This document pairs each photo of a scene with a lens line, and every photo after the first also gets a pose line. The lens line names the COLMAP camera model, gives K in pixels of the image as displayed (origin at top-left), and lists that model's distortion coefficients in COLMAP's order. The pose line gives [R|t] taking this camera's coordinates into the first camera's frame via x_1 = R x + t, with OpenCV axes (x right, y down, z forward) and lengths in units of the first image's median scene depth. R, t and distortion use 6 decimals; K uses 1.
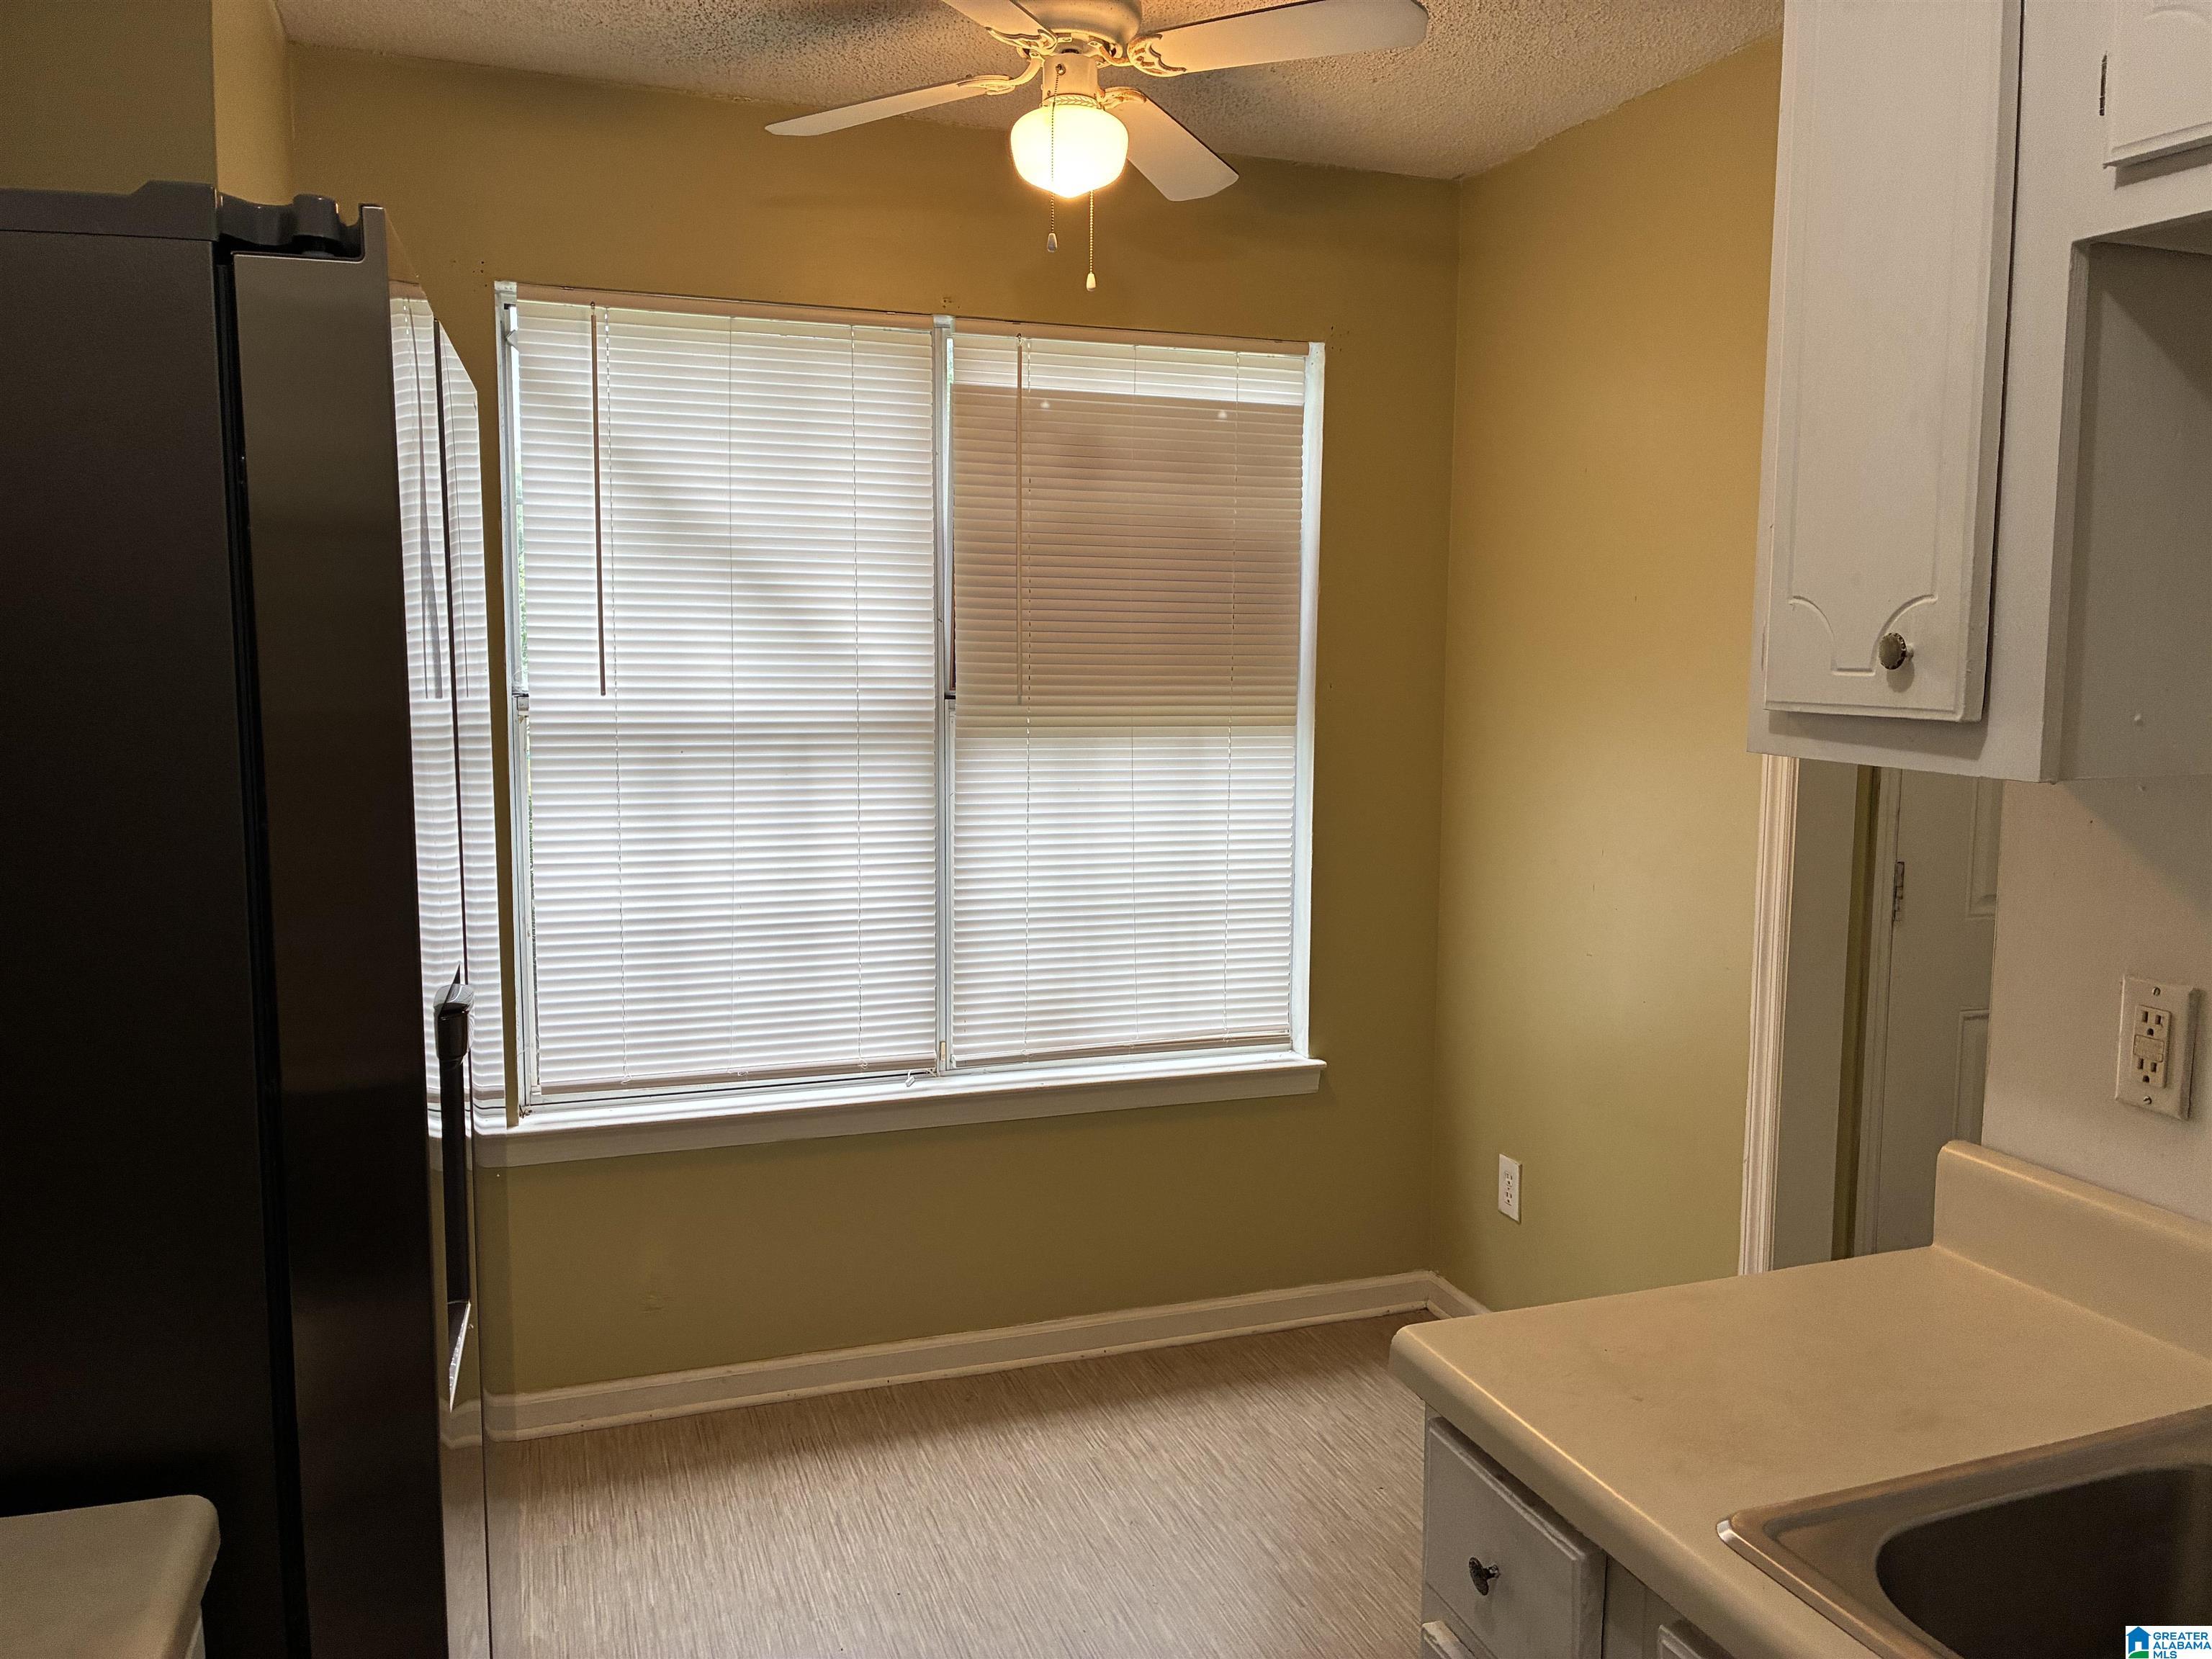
lens RADIAL K [[1675.1, 0, 1120.7], [0, 1675.1, 827.4], [0, 0, 1]] dist [0.032943, -0.014247]
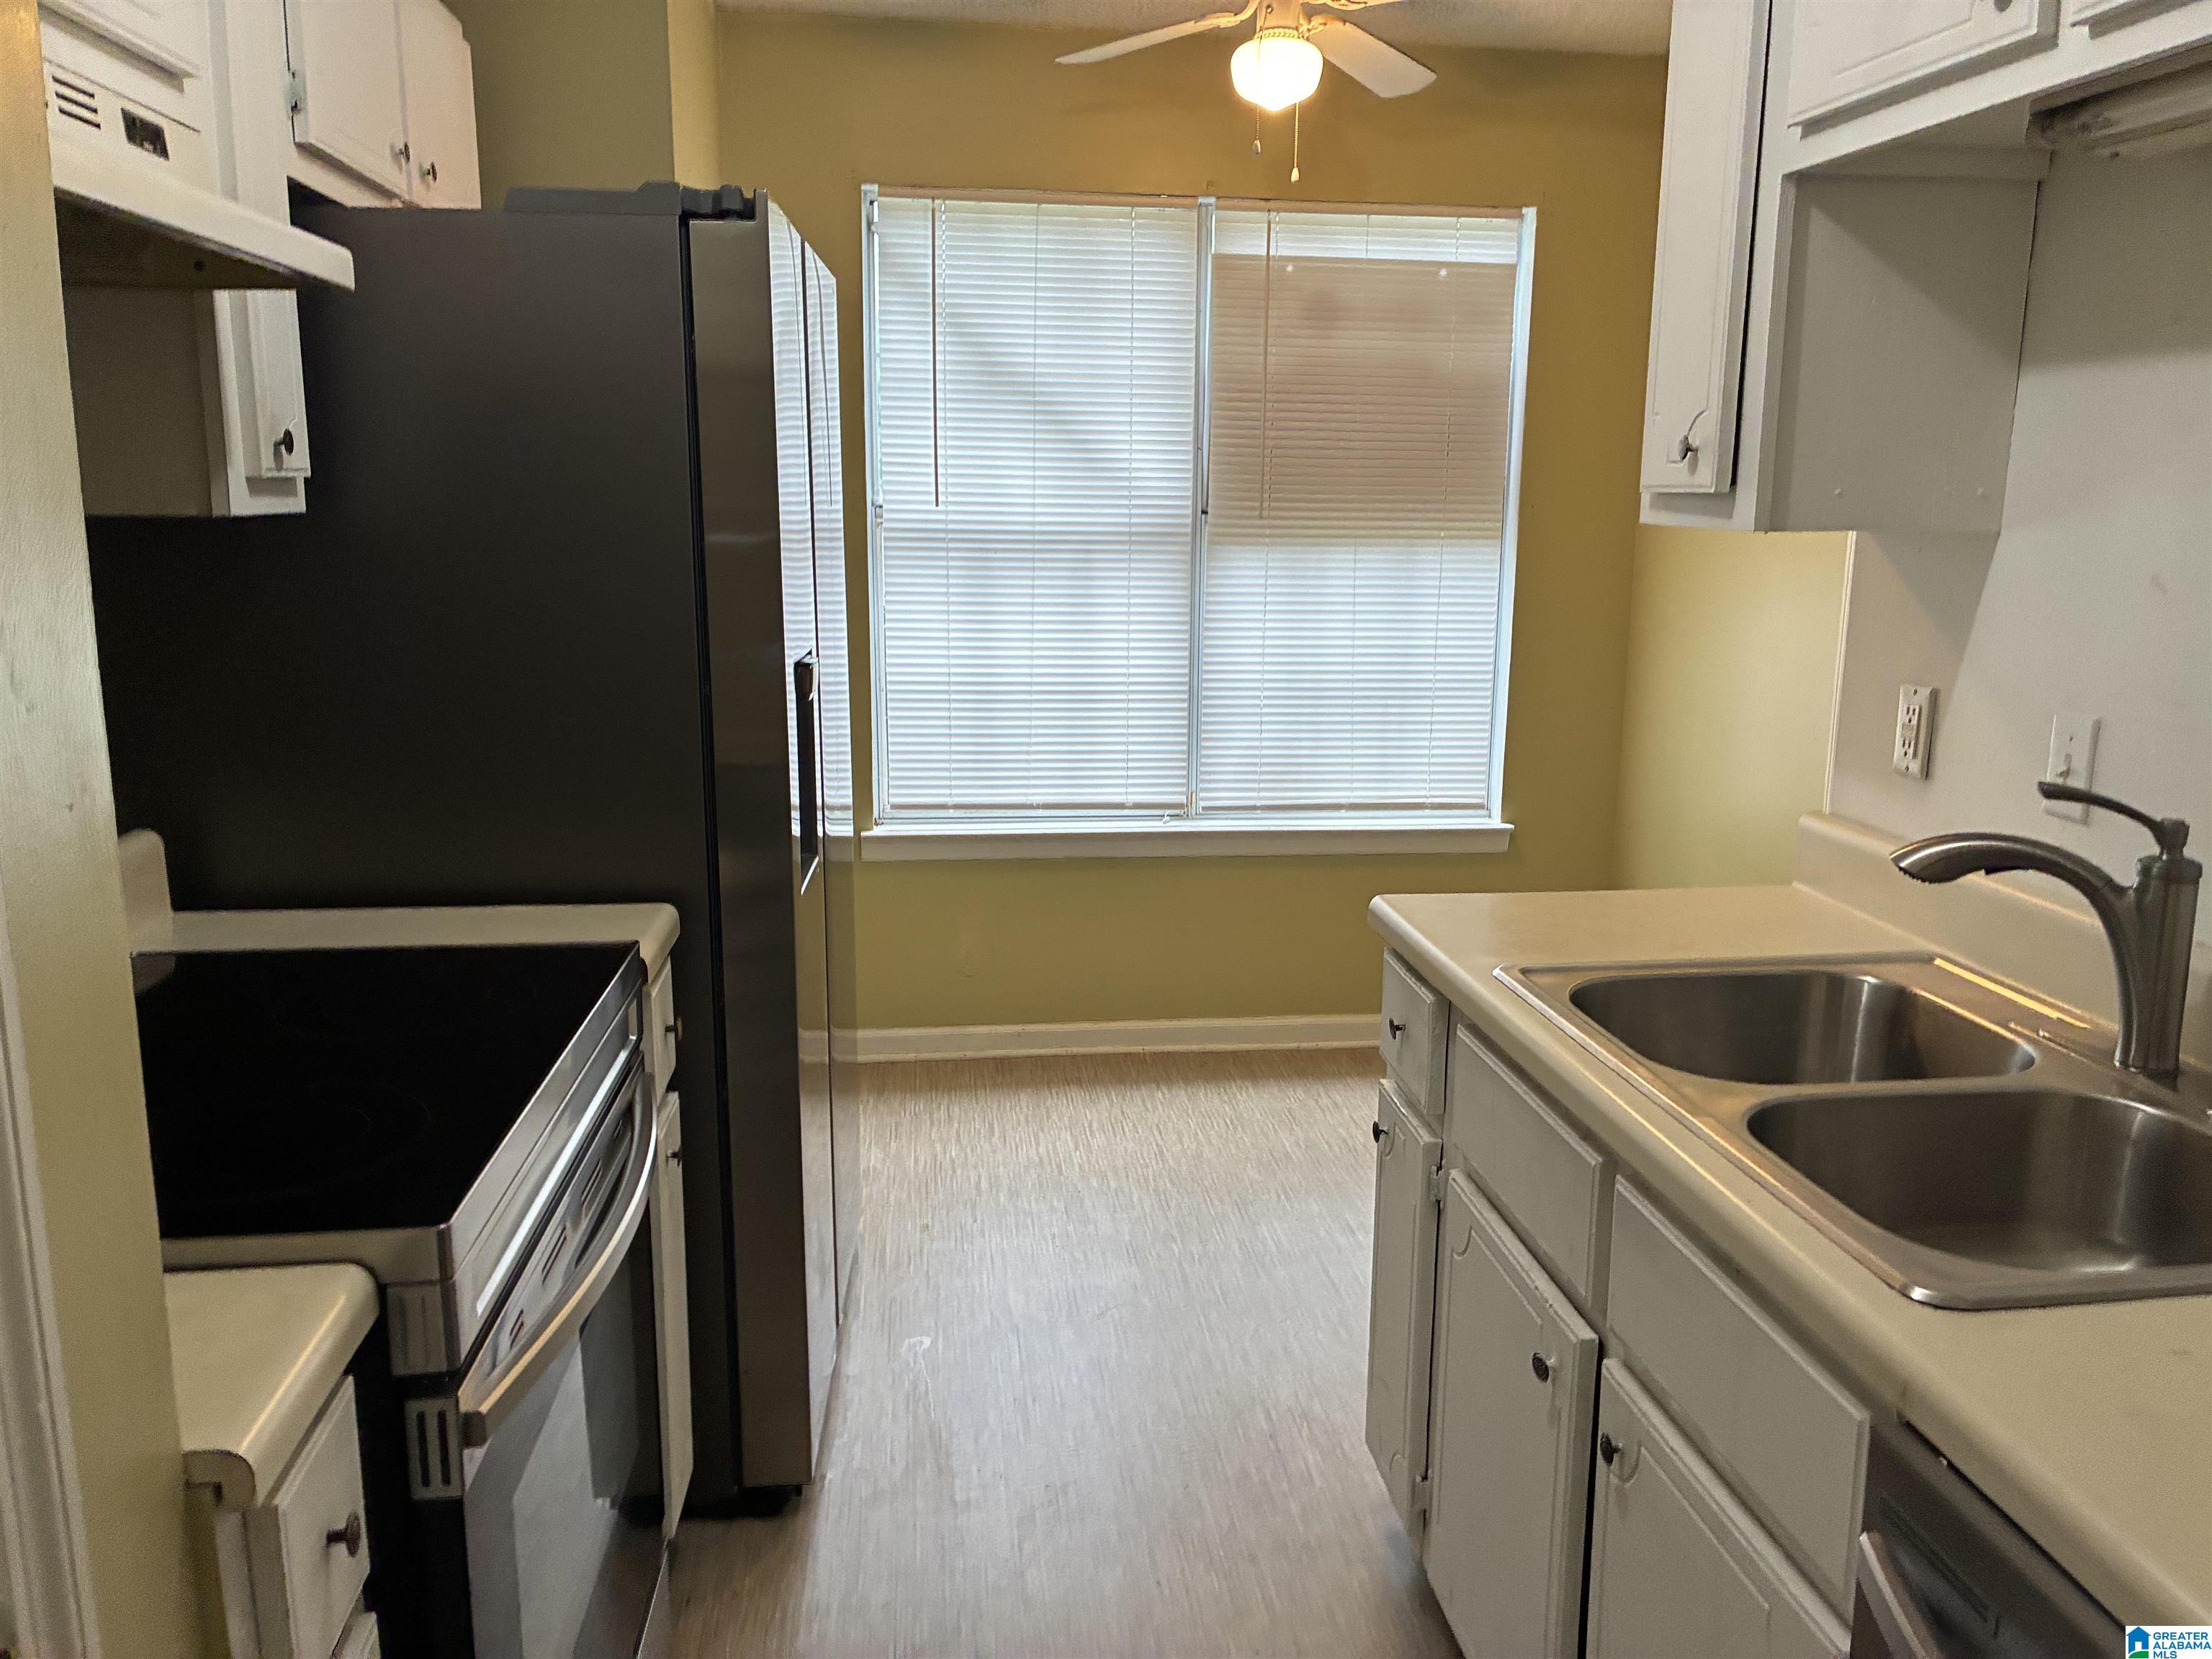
lens RADIAL K [[1677.3, 0, 1150.3], [0, 1677.3, 829.2], [0, 0, 1]] dist [0.037572, -0.039148]
pose [[0.978585, 0.045782, -0.200689, 0.126543], [-0.028069, 0.995525, 0.090236, 0.047904], [0.203922, -0.082671, 0.975490, -0.257727]]
